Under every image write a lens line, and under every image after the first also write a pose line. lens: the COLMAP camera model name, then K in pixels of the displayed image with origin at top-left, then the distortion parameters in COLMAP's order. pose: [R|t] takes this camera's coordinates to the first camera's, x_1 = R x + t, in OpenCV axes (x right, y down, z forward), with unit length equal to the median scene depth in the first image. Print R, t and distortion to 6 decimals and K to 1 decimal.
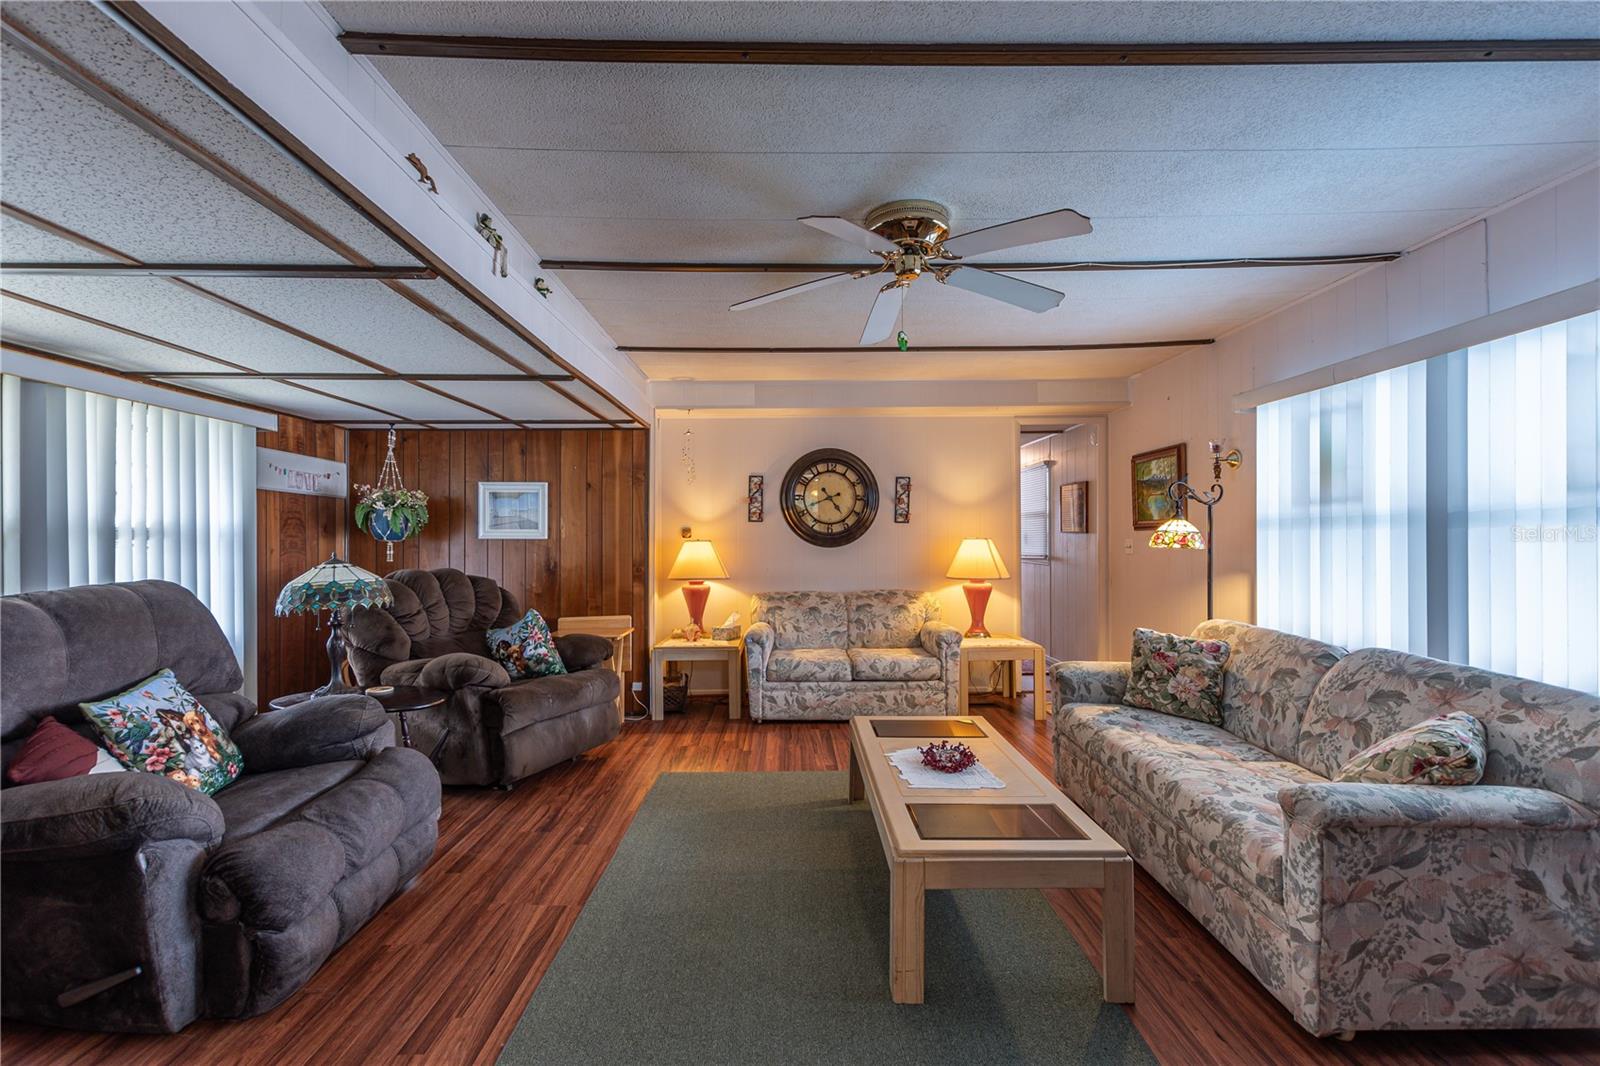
lens RADIAL K [[689.5, 0, 797.4], [0, 689.5, 536.0], [0, 0, 1]] dist [0.006200, -0.003761]
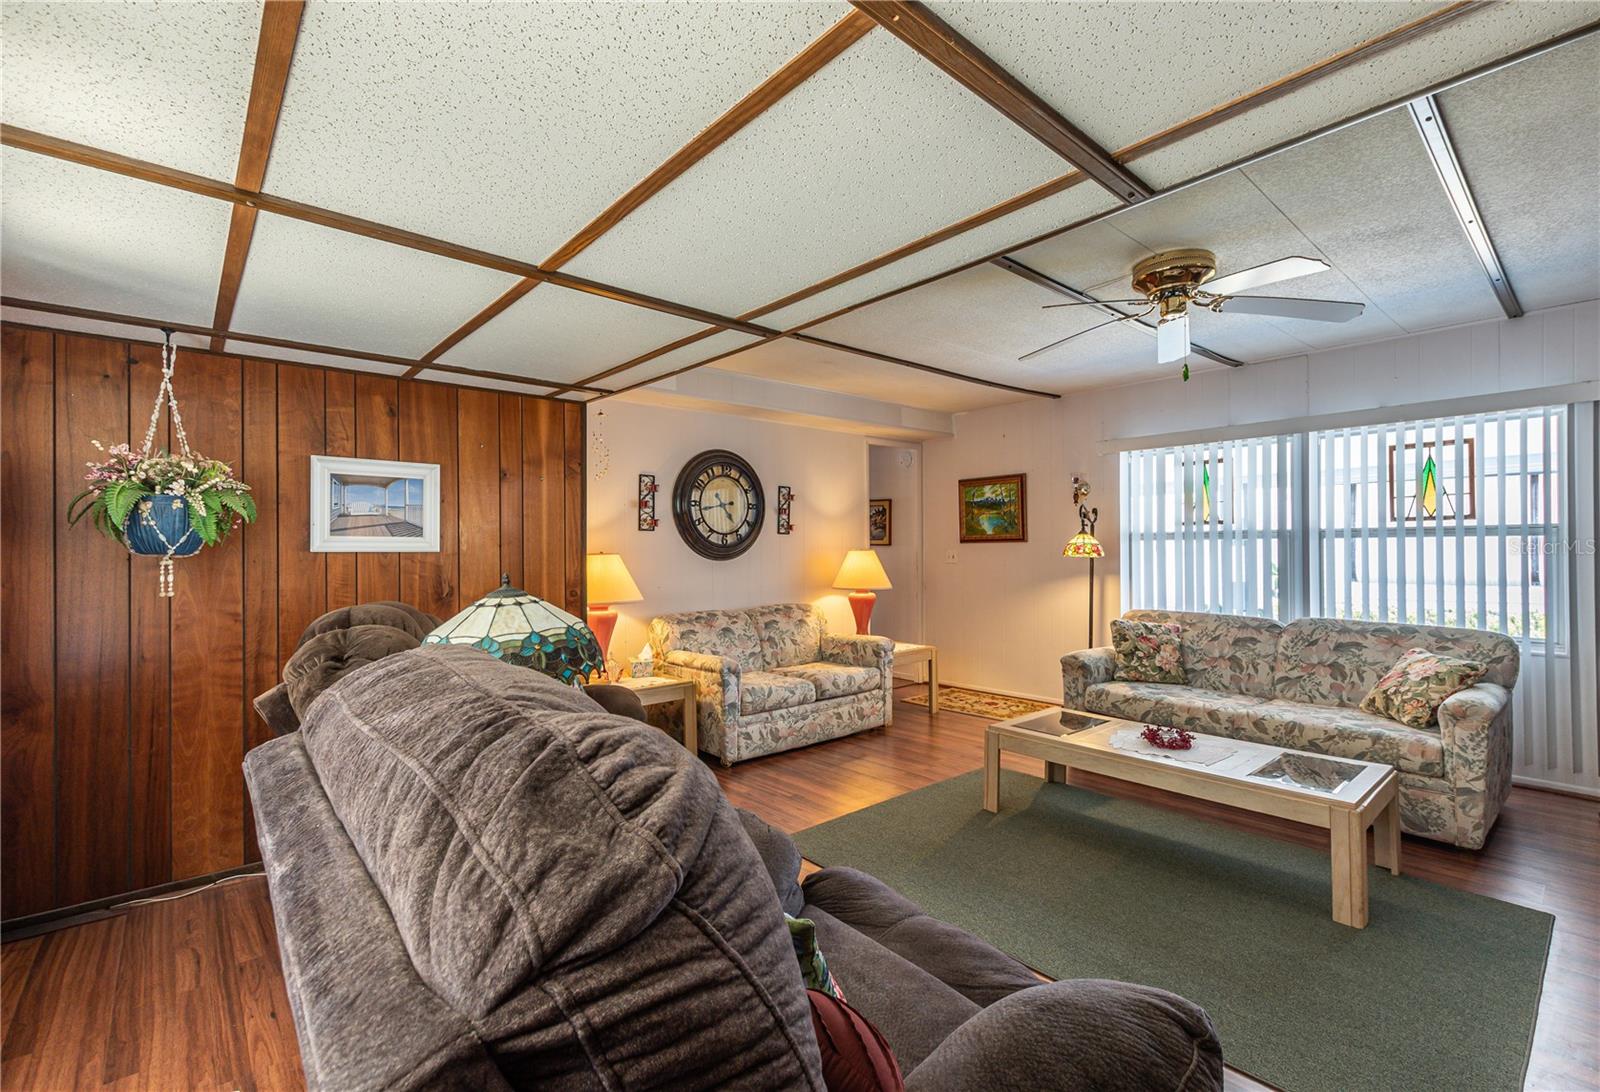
lens RADIAL K [[711.1, 0, 819.1], [0, 711.1, 548.3], [0, 0, 1]] dist [0.010900, -0.000043]
pose [[0.751406, -0.000331, 0.659840, -0.557612], [0.001498, 0.999998, -0.001203, 0.002362], [-0.659838, 0.001893, 0.751405, 0.267362]]
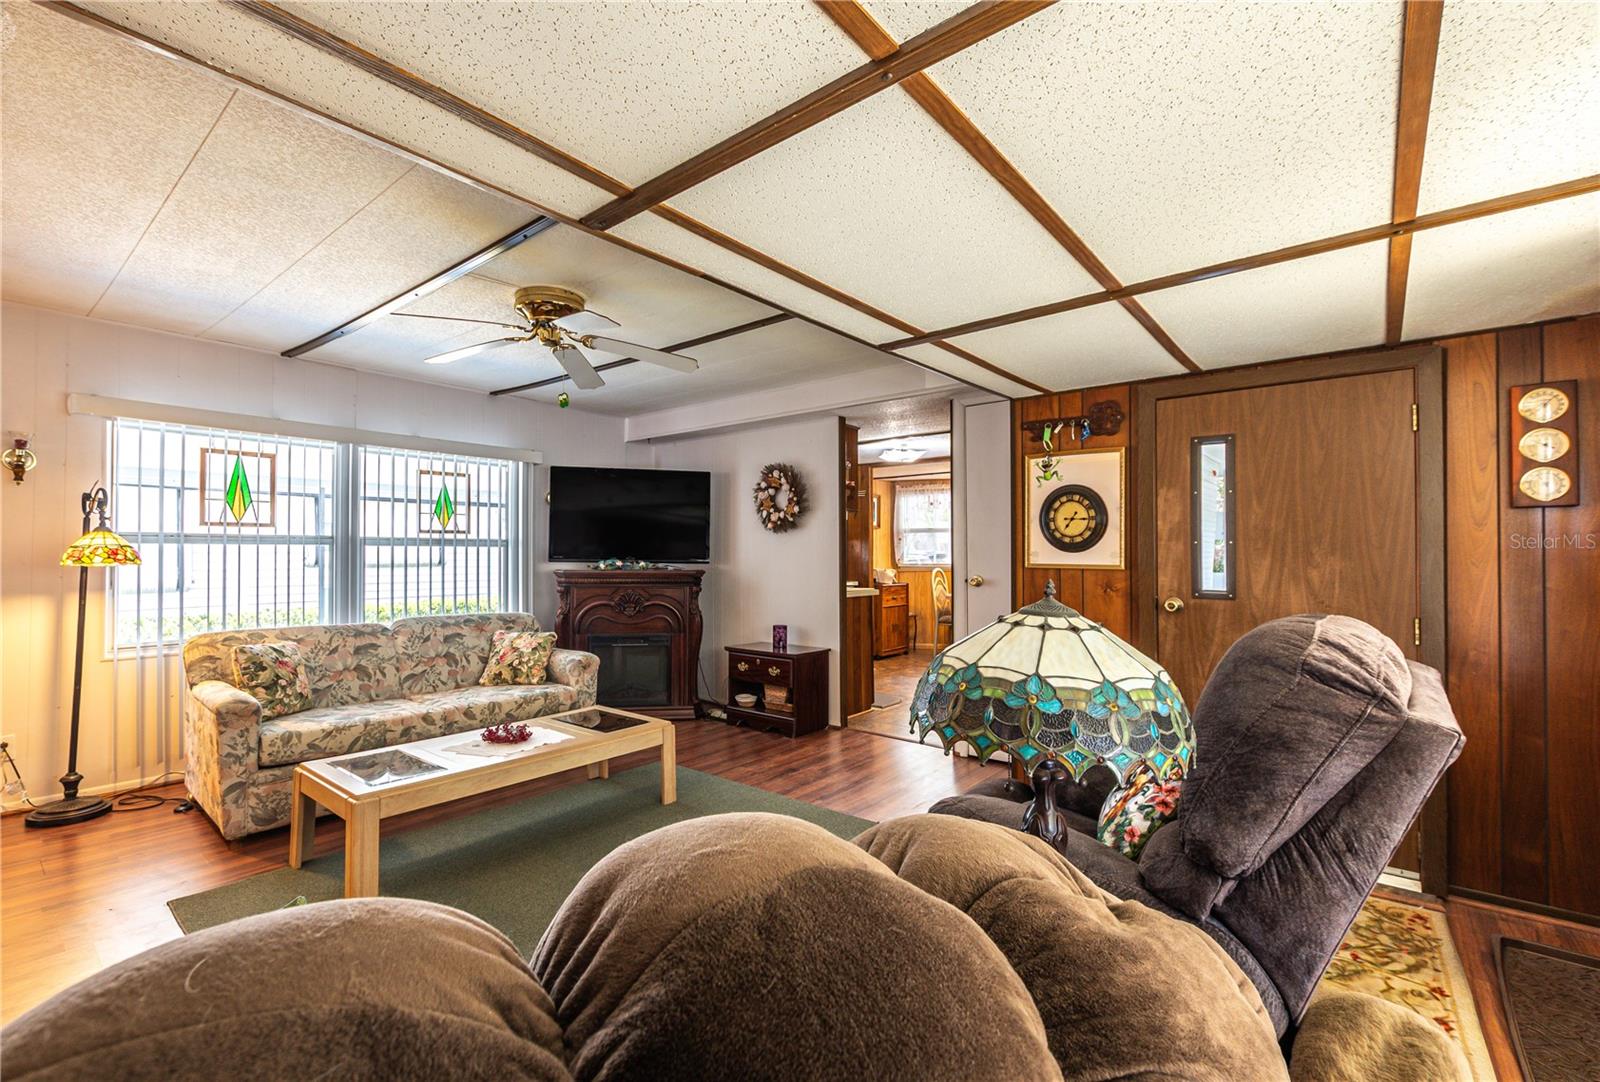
lens RADIAL K [[701.5, 0, 780.9], [0, 701.5, 545.0], [0, 0, 1]] dist [0.002443, 0.000385]
pose [[-0.757158, 0.011512, 0.653130, -0.526922], [-0.000473, 0.999835, -0.018171, 0.005882], [-0.653232, -0.014067, -0.757028, 0.896566]]
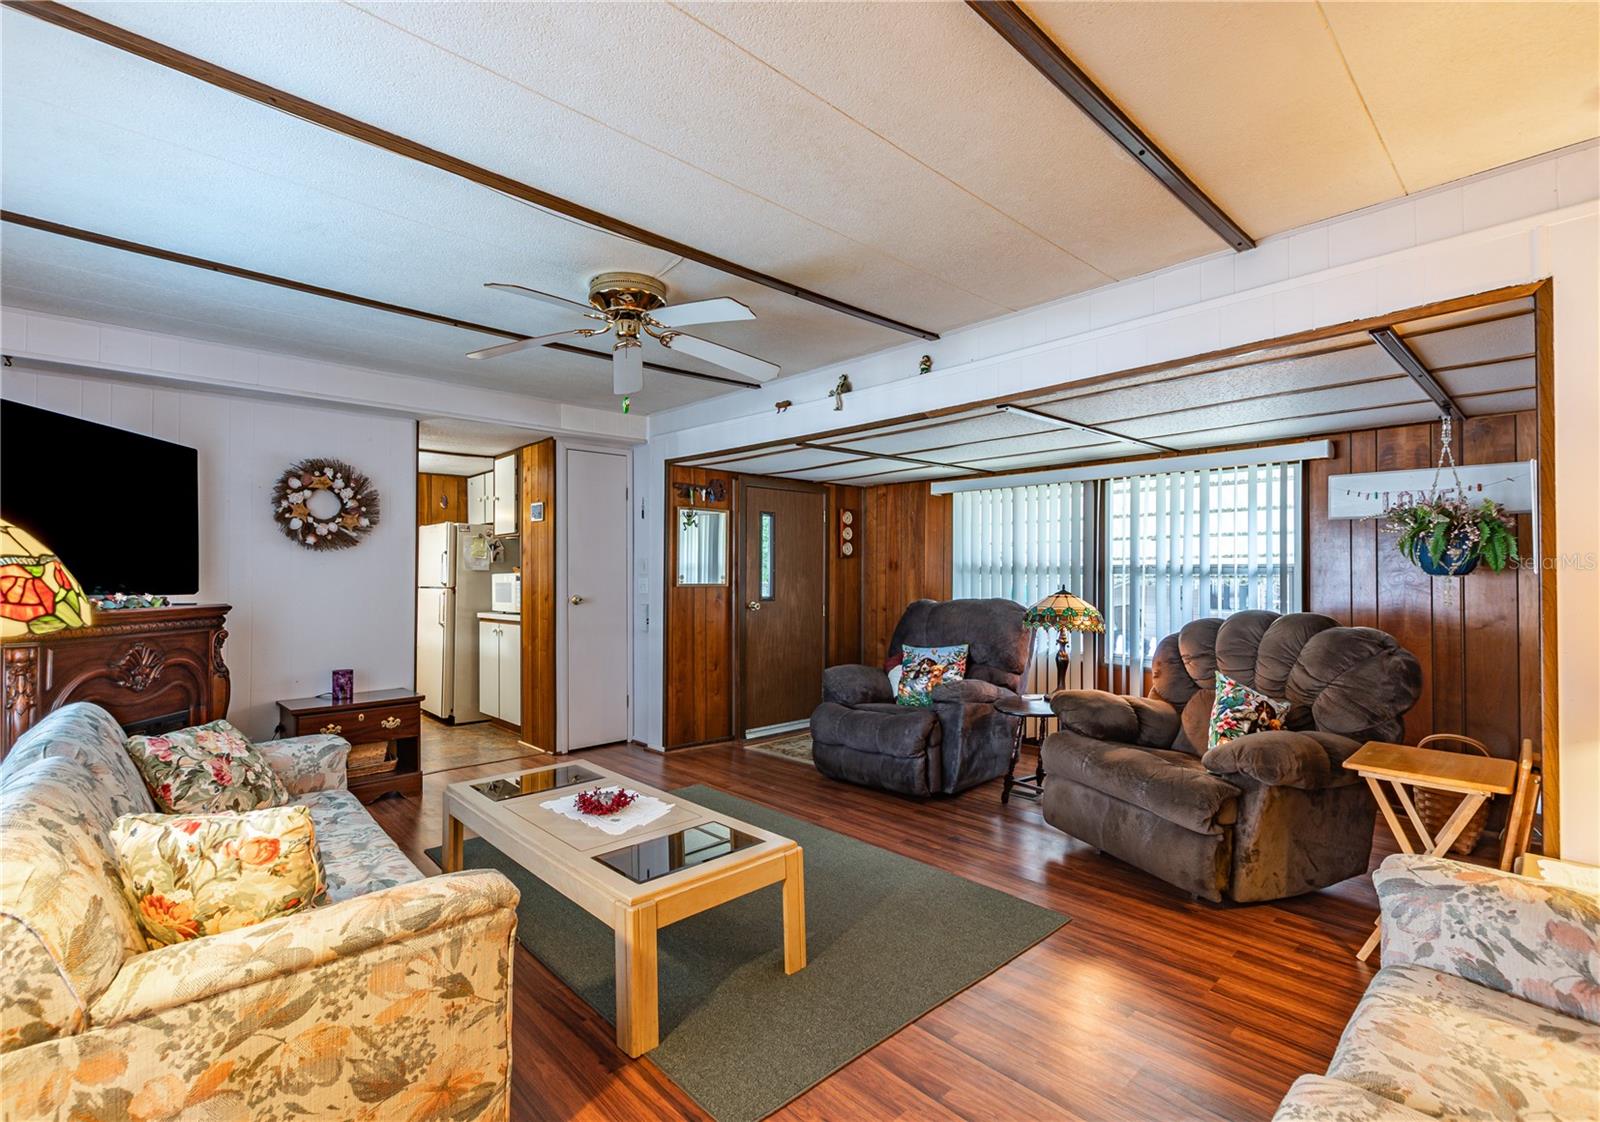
lens RADIAL K [[729.7, 0, 752.6], [0, 729.7, 566.8], [0, 0, 1]] dist [0.000537, -0.000064]
pose [[-0.758489, -0.000691, -0.651685, 0.405643], [0.008415, 0.999906, -0.010855, -0.000151], [0.651631, -0.013717, -0.758412, 1.065357]]
